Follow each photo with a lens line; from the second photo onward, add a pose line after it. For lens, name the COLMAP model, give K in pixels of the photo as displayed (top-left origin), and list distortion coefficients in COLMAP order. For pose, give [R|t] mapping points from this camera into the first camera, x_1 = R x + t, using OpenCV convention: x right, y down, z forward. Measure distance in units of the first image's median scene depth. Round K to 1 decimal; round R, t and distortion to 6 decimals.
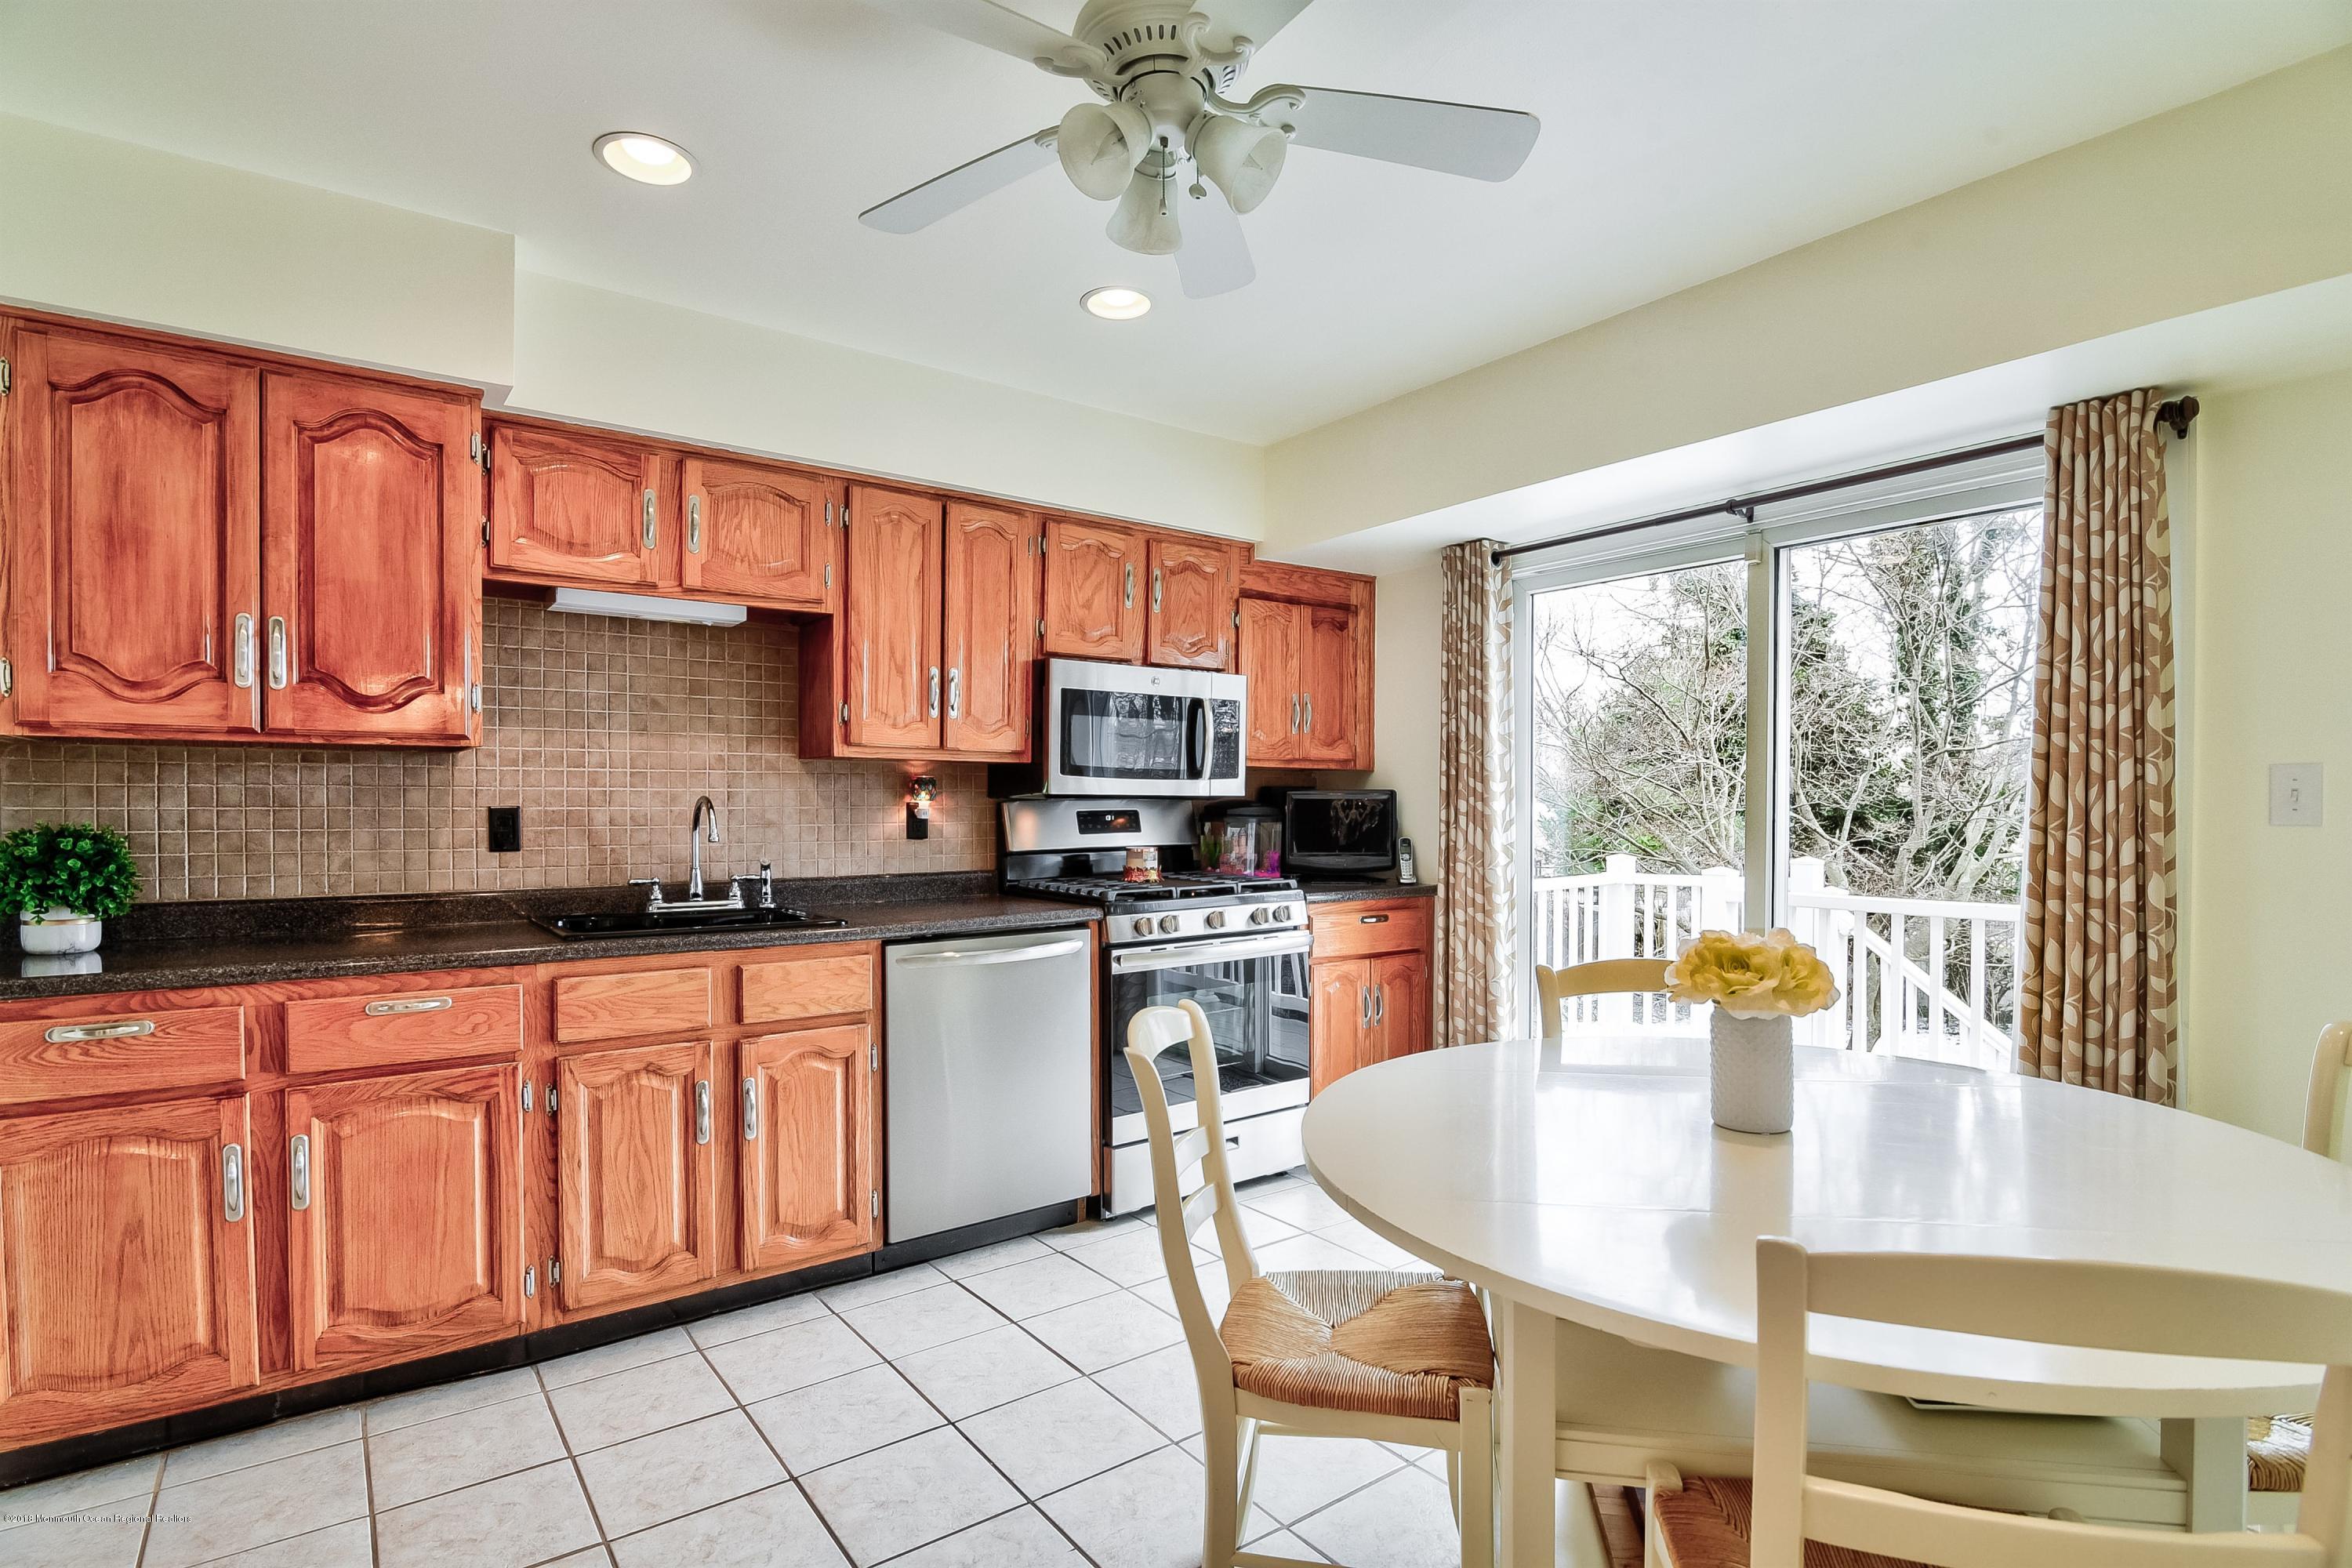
lens RADIAL K [[1158.7, 0, 1152.5], [0, 1158.7, 821.7], [0, 0, 1]] dist [-0.018185, 0.000250]
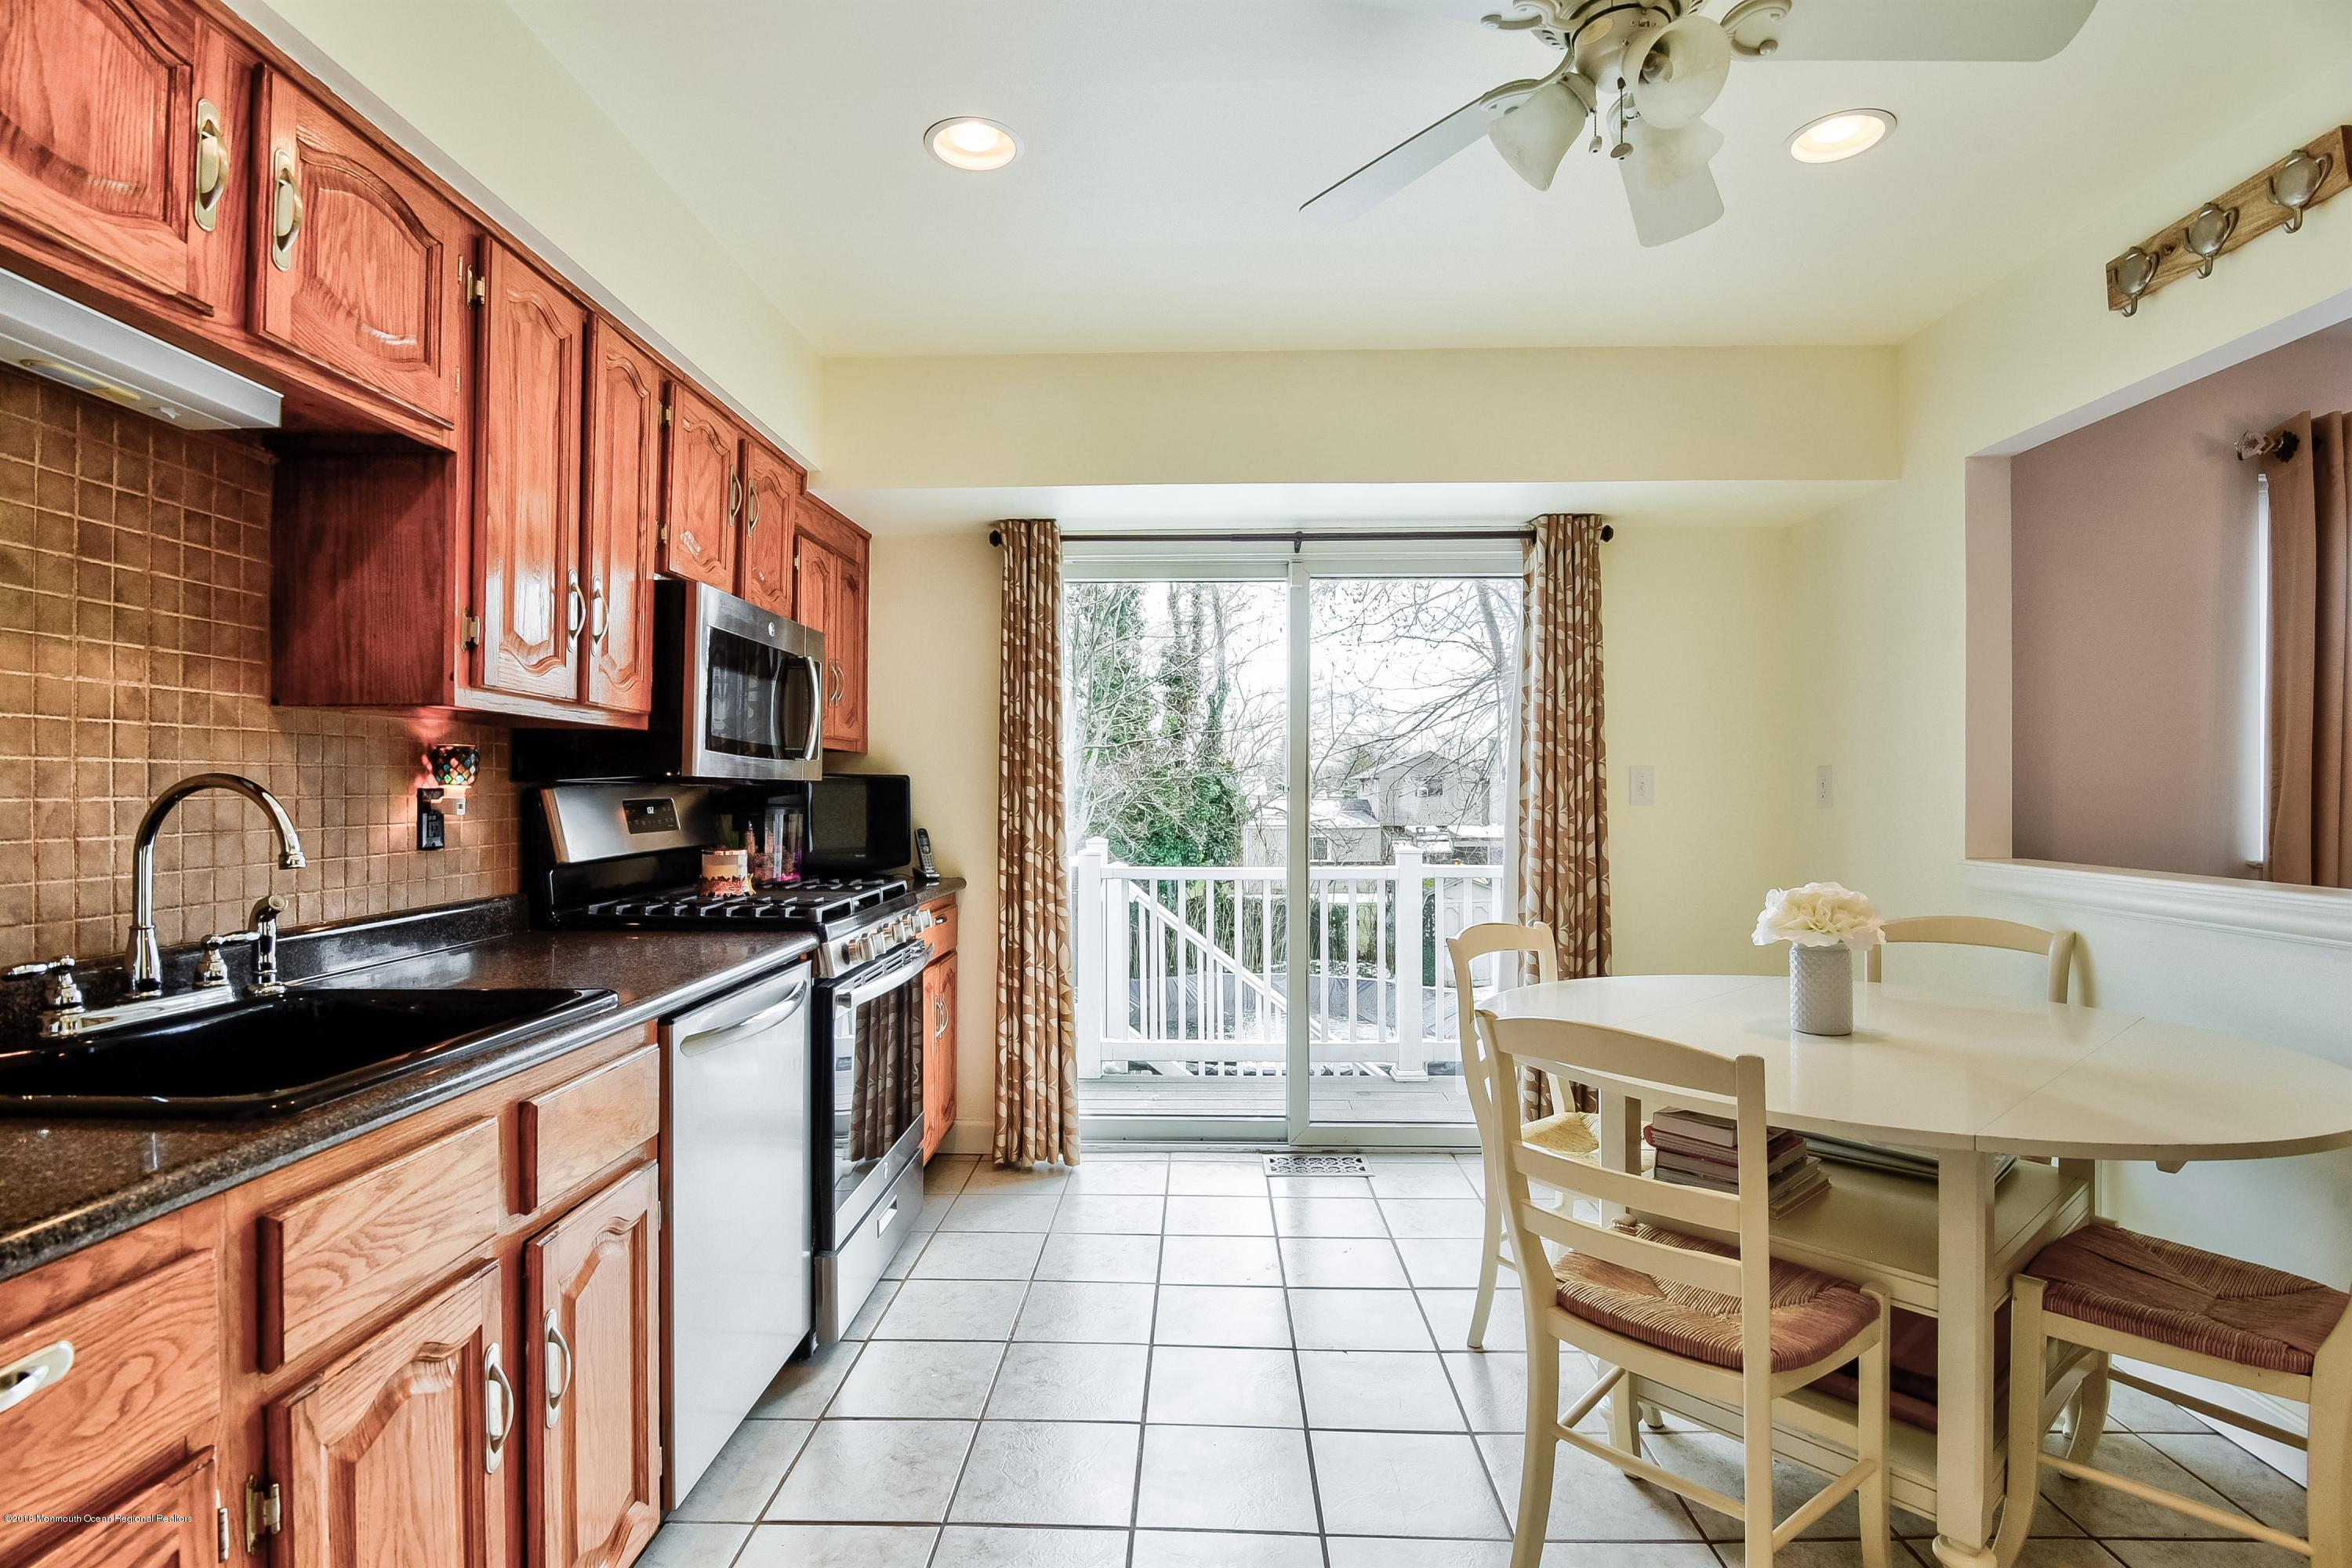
lens RADIAL K [[1158.7, 0, 1186.3], [0, 1158.7, 790.8], [0, 0, 1]] dist [-0.018185, 0.000250]
pose [[0.610338, 0.000818, 0.792141, -0.464181], [0.010759, 0.999899, -0.009322, -0.005820], [-0.792068, 0.014213, 0.610267, 0.352659]]
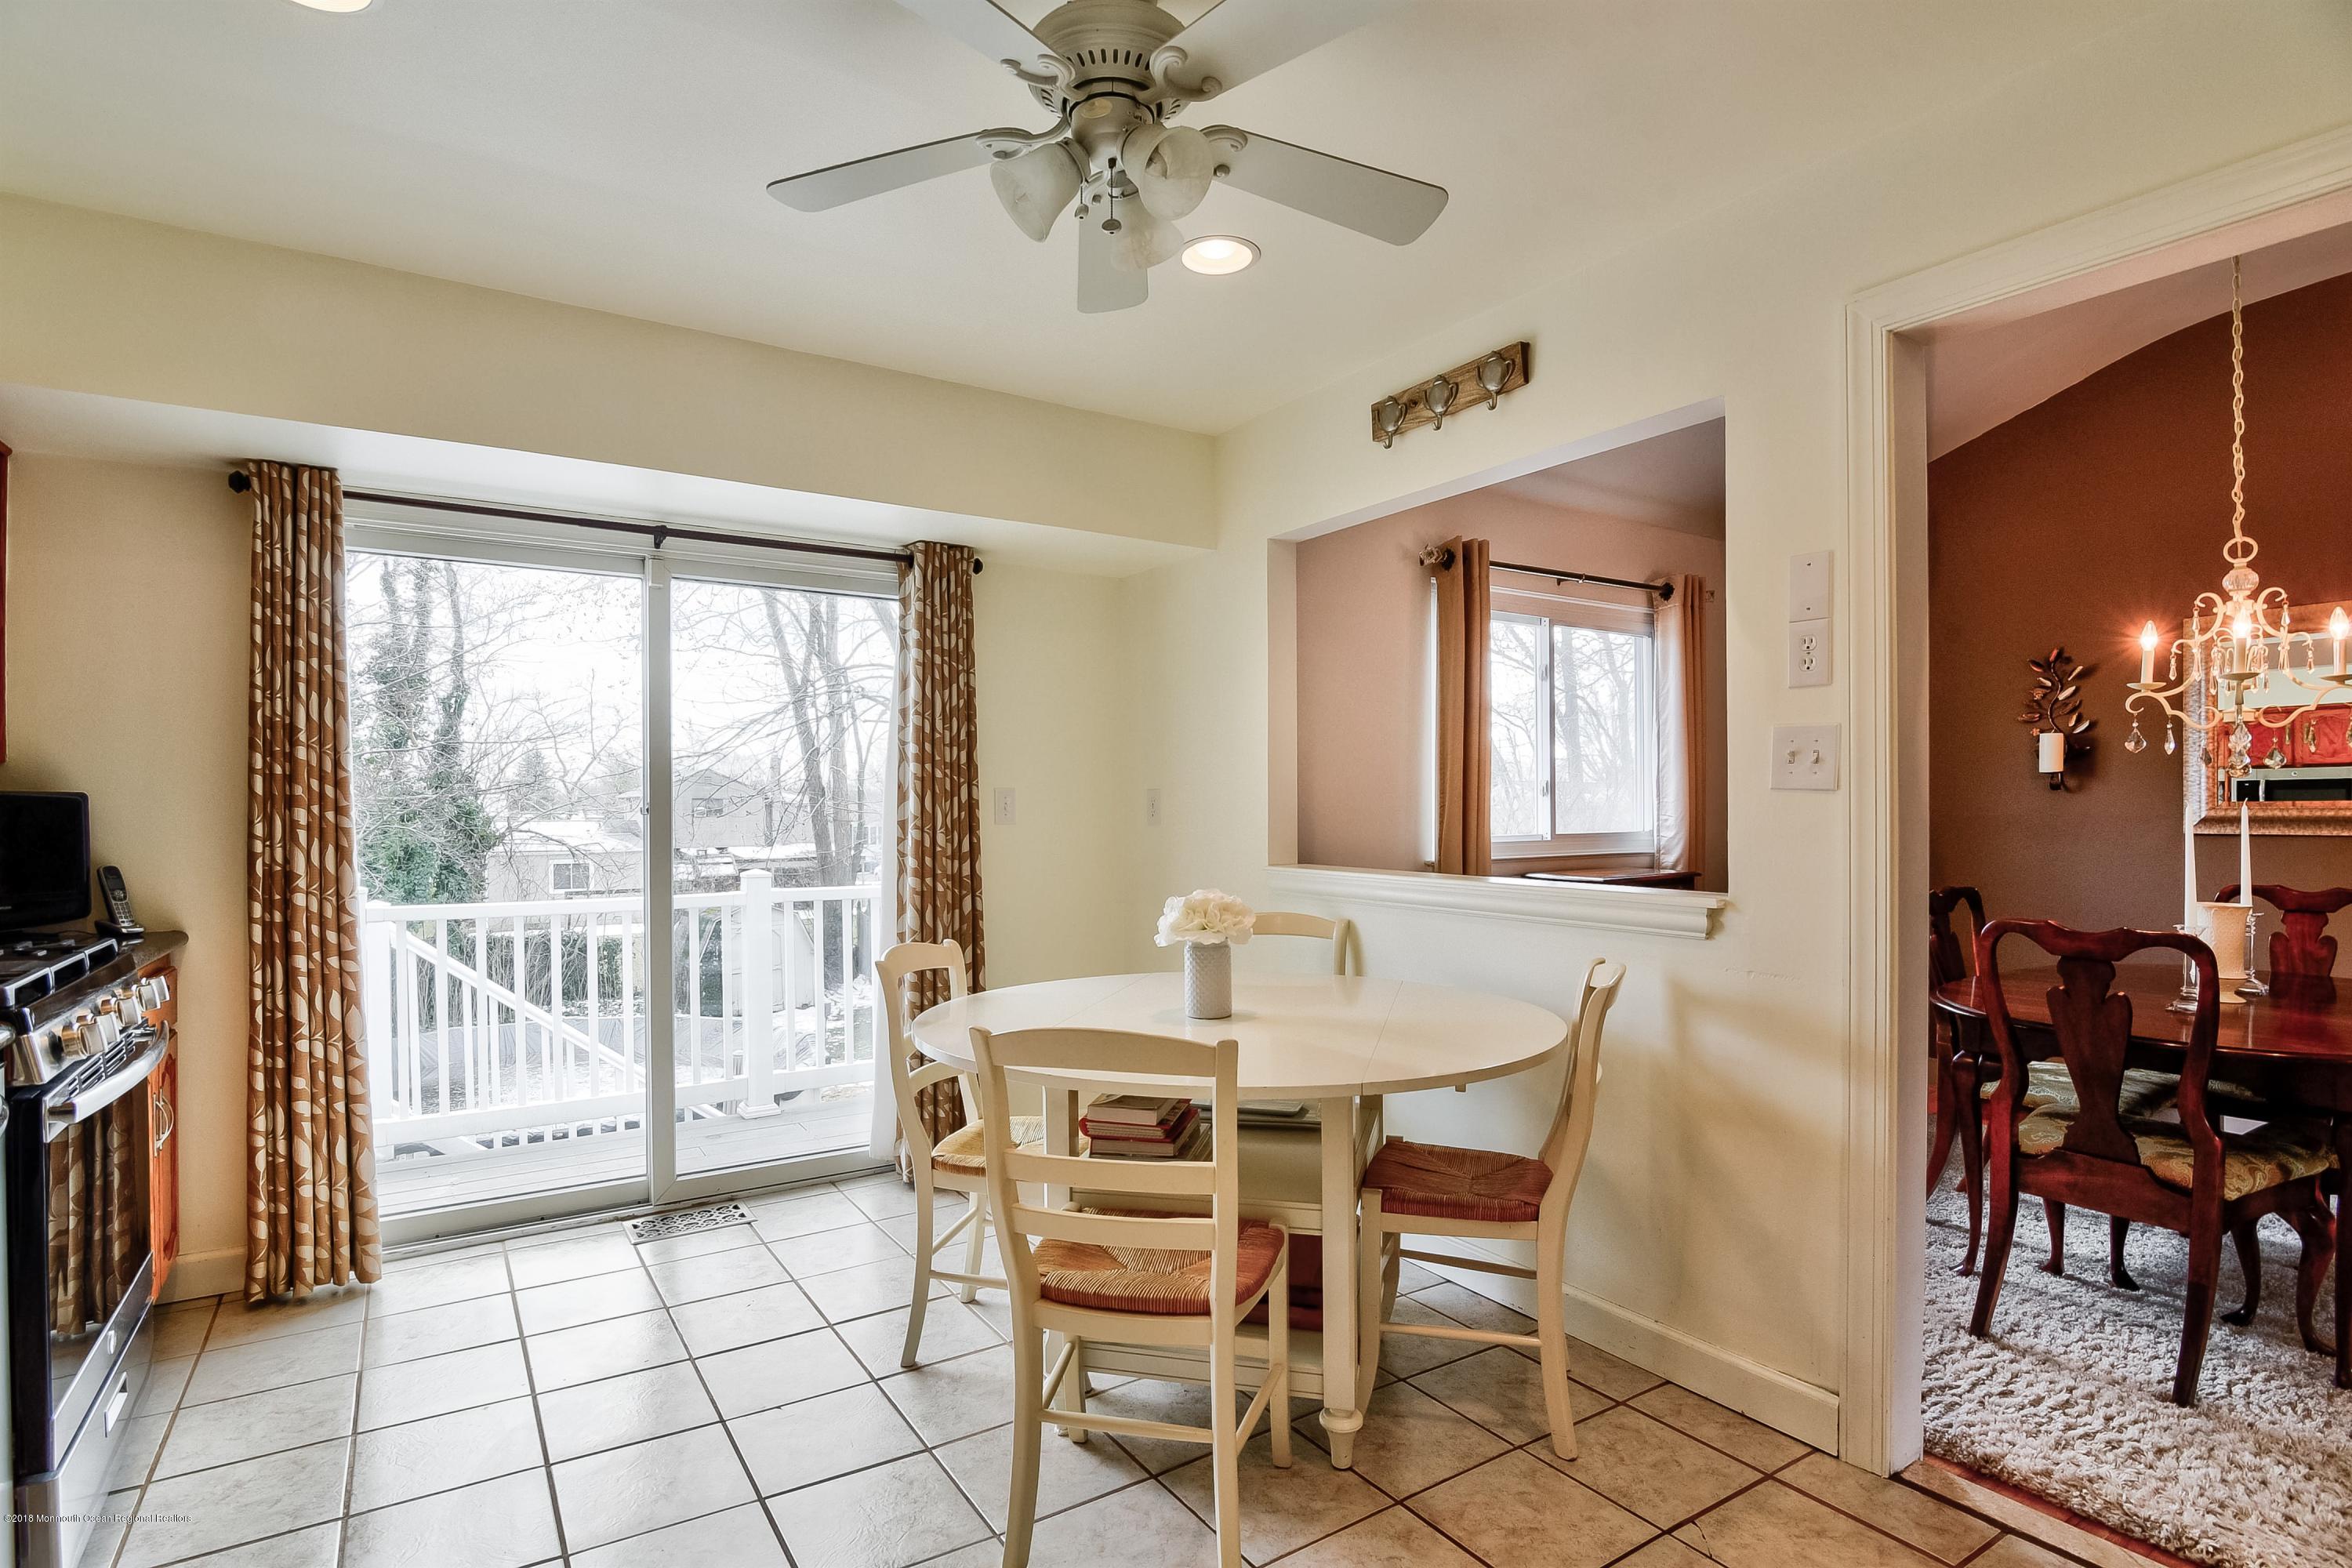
lens RADIAL K [[1158.7, 0, 1194.2], [0, 1158.7, 816.0], [0, 0, 1]] dist [-0.018185, 0.000250]
pose [[0.046316, -0.005419, 0.998912, -0.497338], [0.017524, 0.999836, 0.004611, -0.008418], [-0.998773, 0.017291, 0.046403, 0.440206]]
